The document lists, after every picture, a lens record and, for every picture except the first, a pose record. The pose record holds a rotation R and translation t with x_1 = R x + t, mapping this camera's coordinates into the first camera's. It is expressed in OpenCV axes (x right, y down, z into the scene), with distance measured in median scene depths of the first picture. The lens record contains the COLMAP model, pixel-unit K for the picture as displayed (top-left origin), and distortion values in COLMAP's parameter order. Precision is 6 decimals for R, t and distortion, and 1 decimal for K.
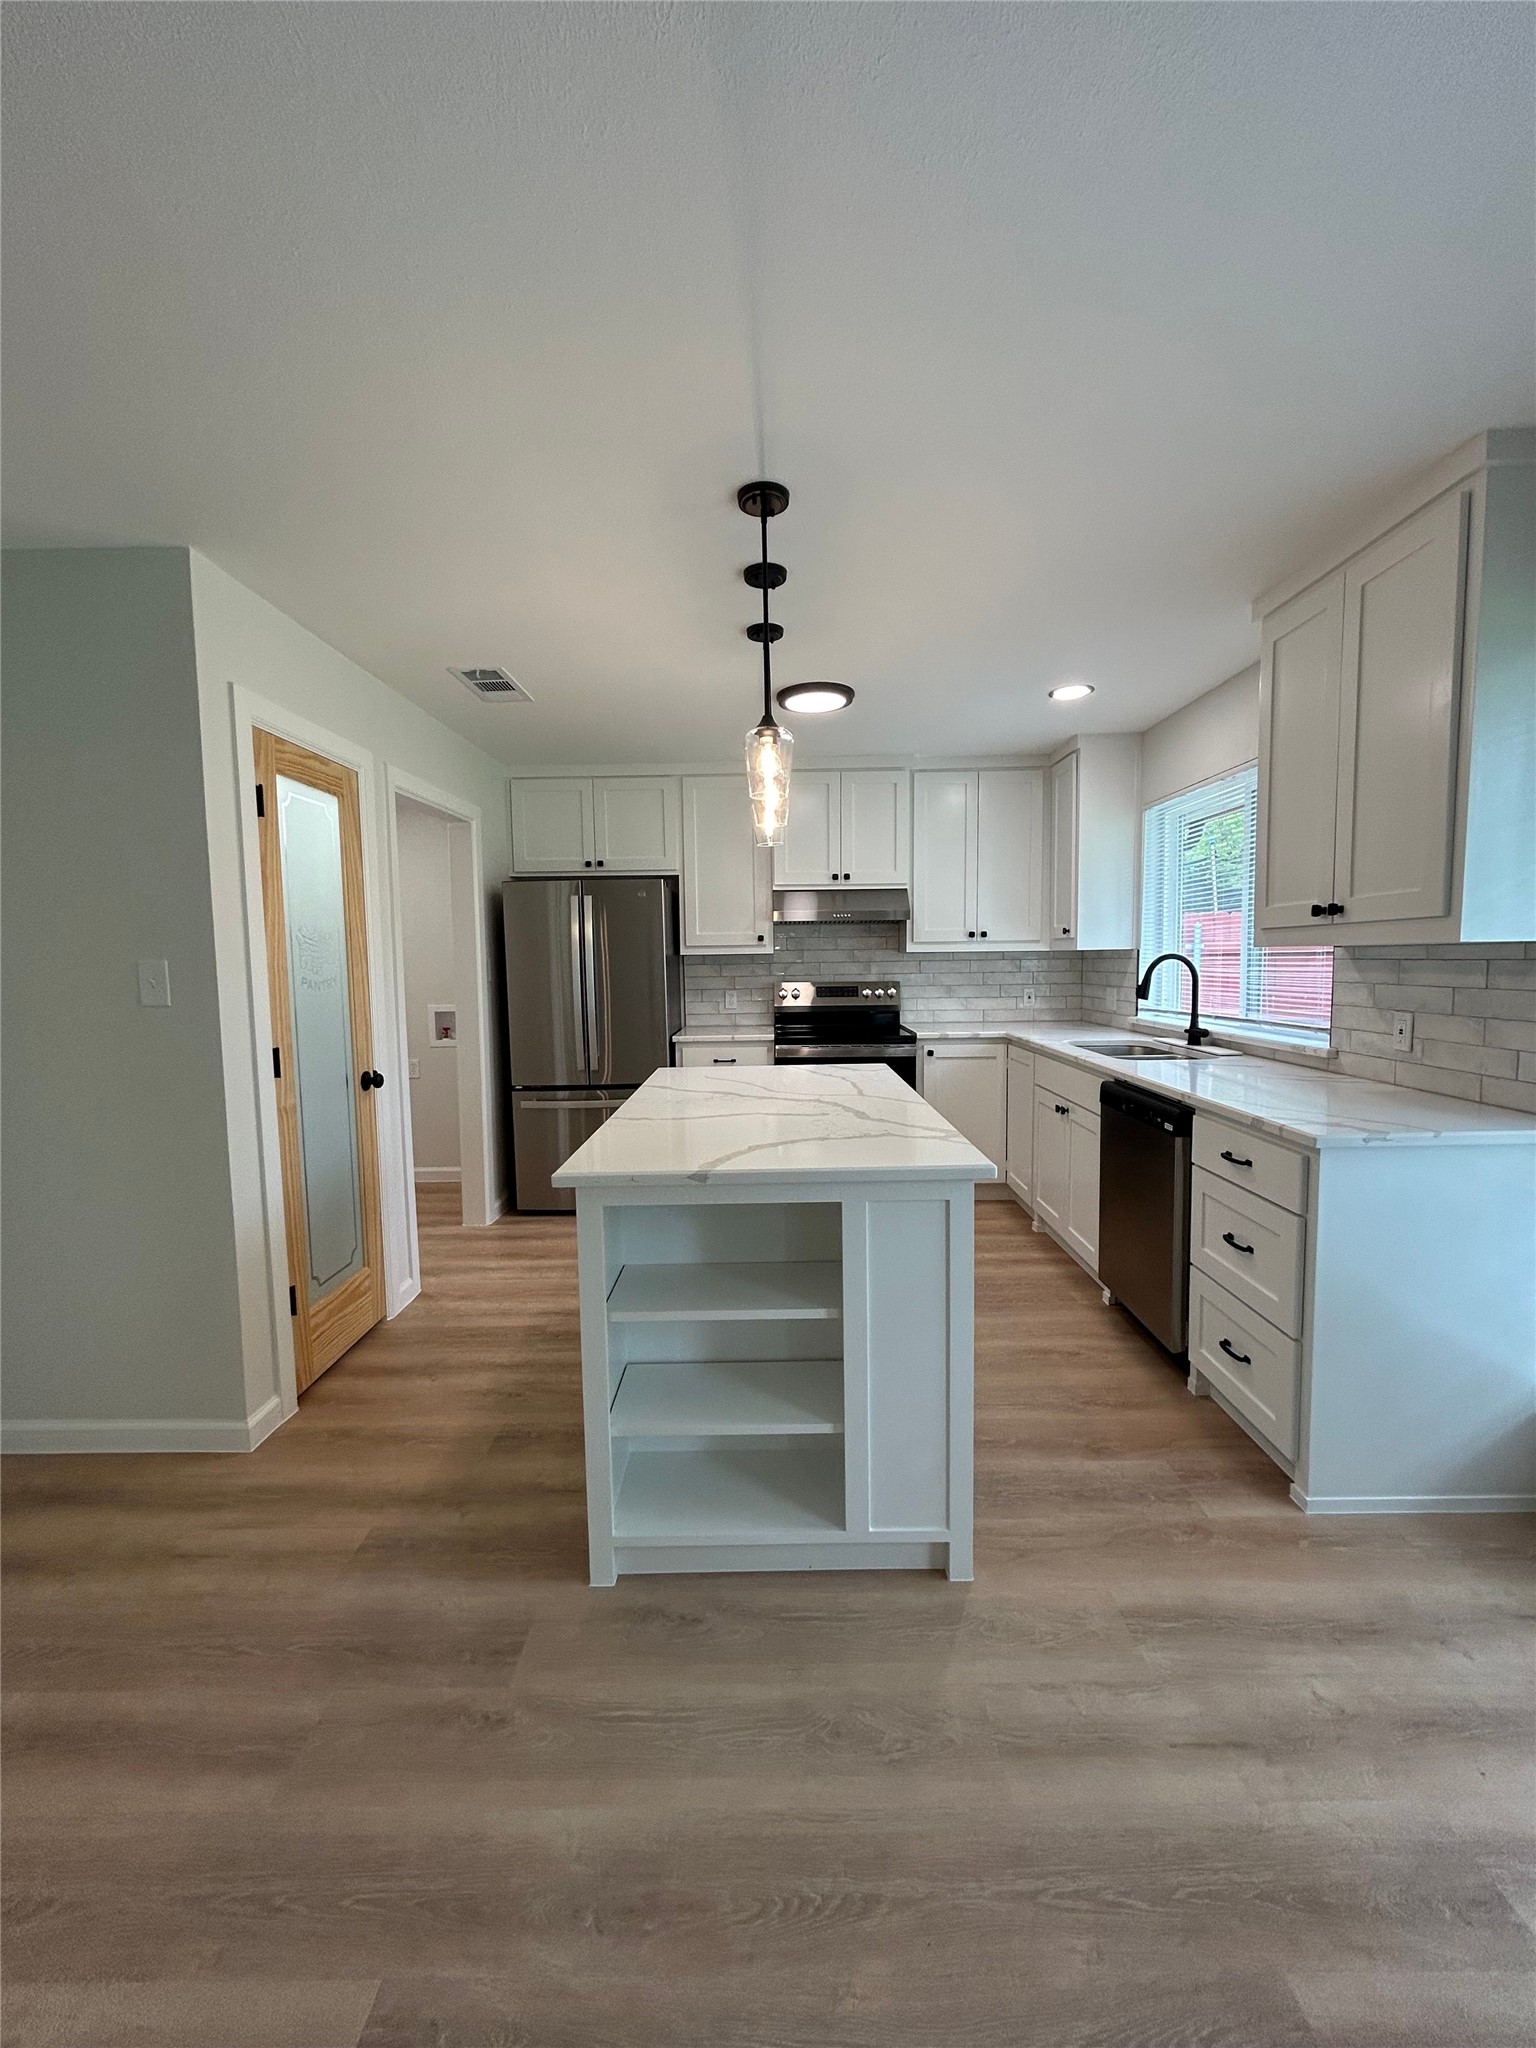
lens RADIAL K [[826.4, 0, 775.4], [0, 826.4, 1022.0], [0, 0, 1]] dist [0.001207, 0.000826]
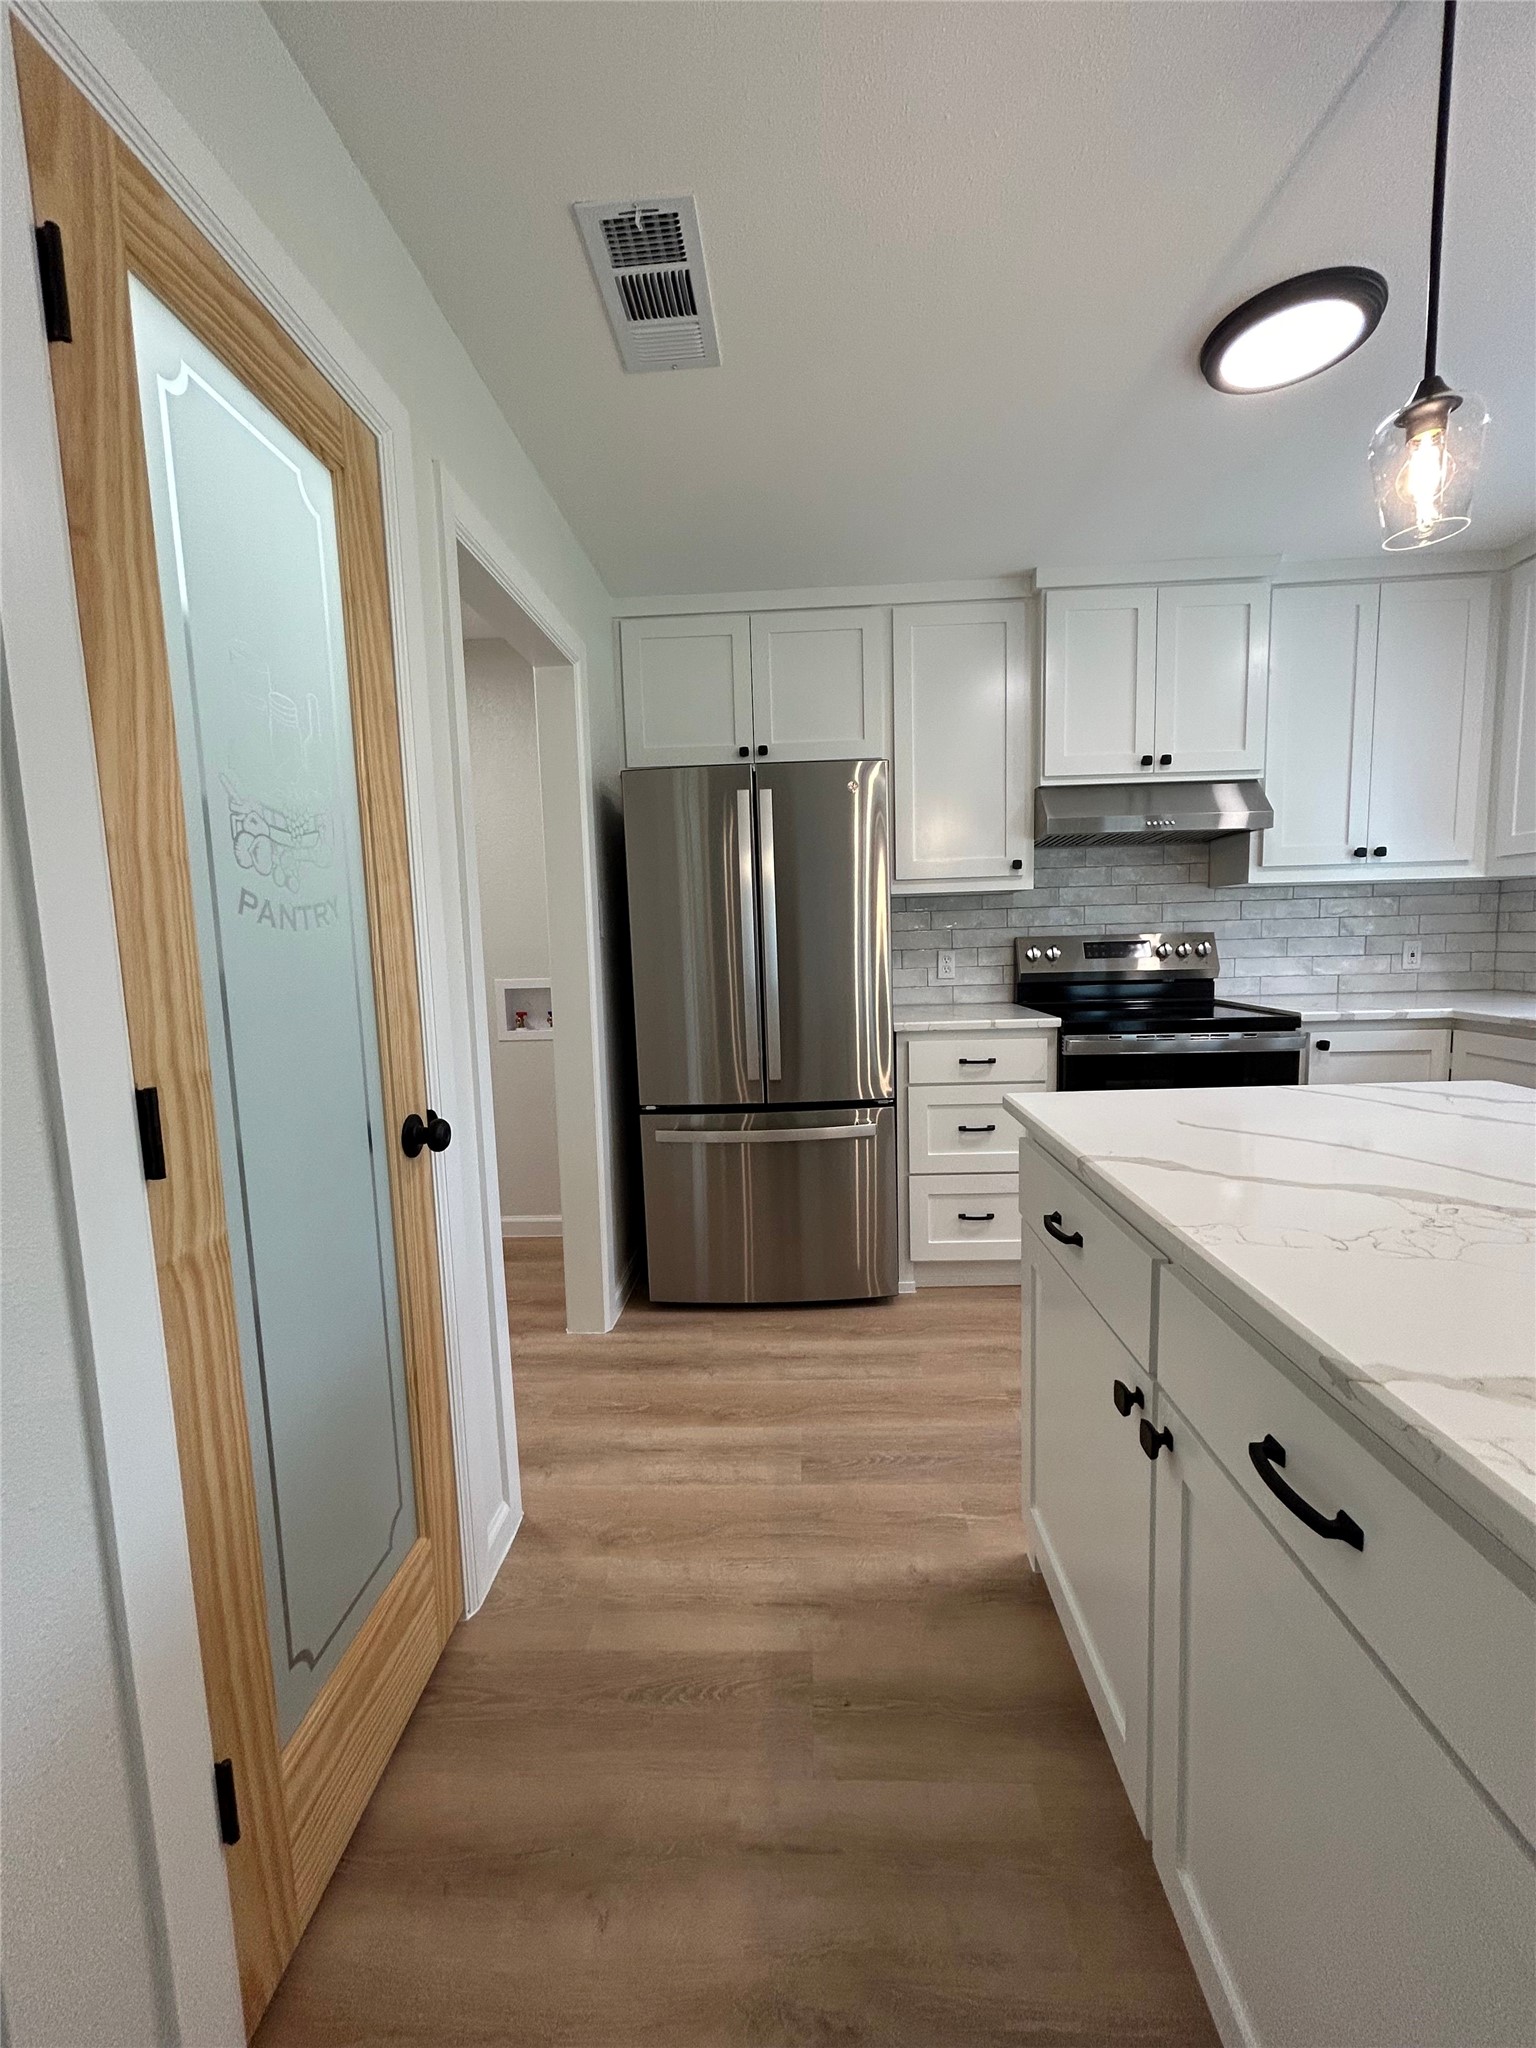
lens RADIAL K [[826.4, 0, 775.4], [0, 826.4, 1022.0], [0, 0, 1]] dist [0.001207, 0.000826]
pose [[0.999284, -0.011056, -0.036172, -0.231128], [0.012041, 0.999559, 0.027127, -0.000989], [0.035856, -0.027543, 0.998977, 0.460492]]
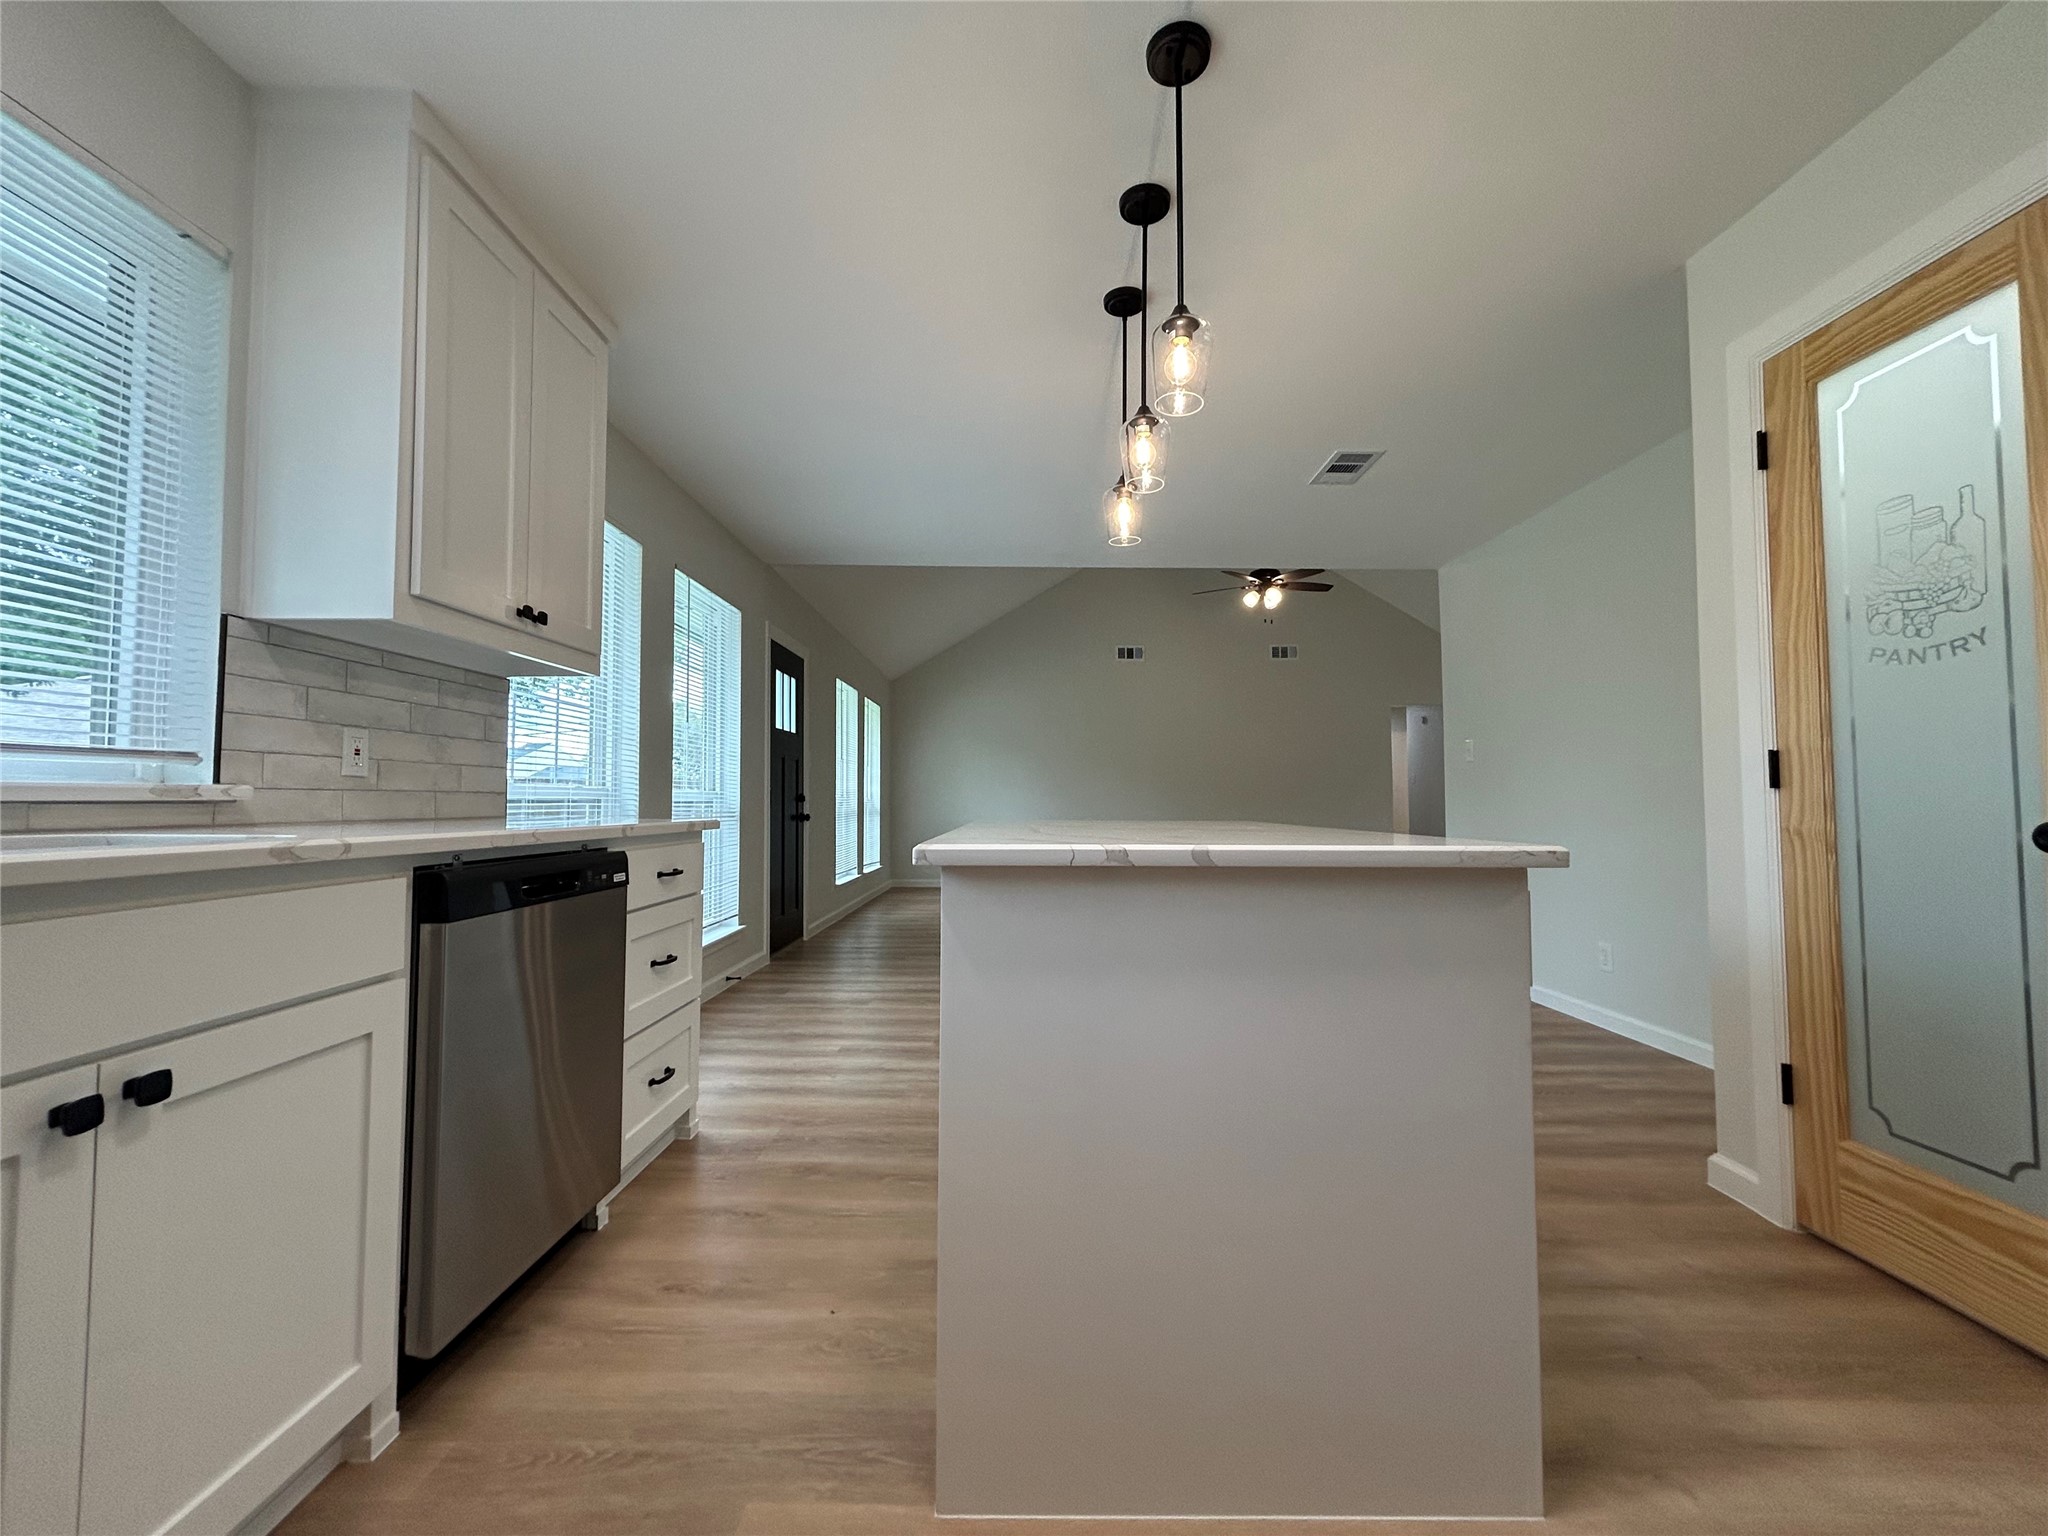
lens RADIAL K [[826.4, 0, 1024.0], [0, 826.4, 768.0], [0, 0, 1]] dist [0.001207, 0.000826]
pose [[-0.999865, 0.015935, -0.003992, 0.080939], [0.015756, 0.999017, 0.041429, 0.002605], [0.004648, 0.041360, -0.999133, 1.210497]]
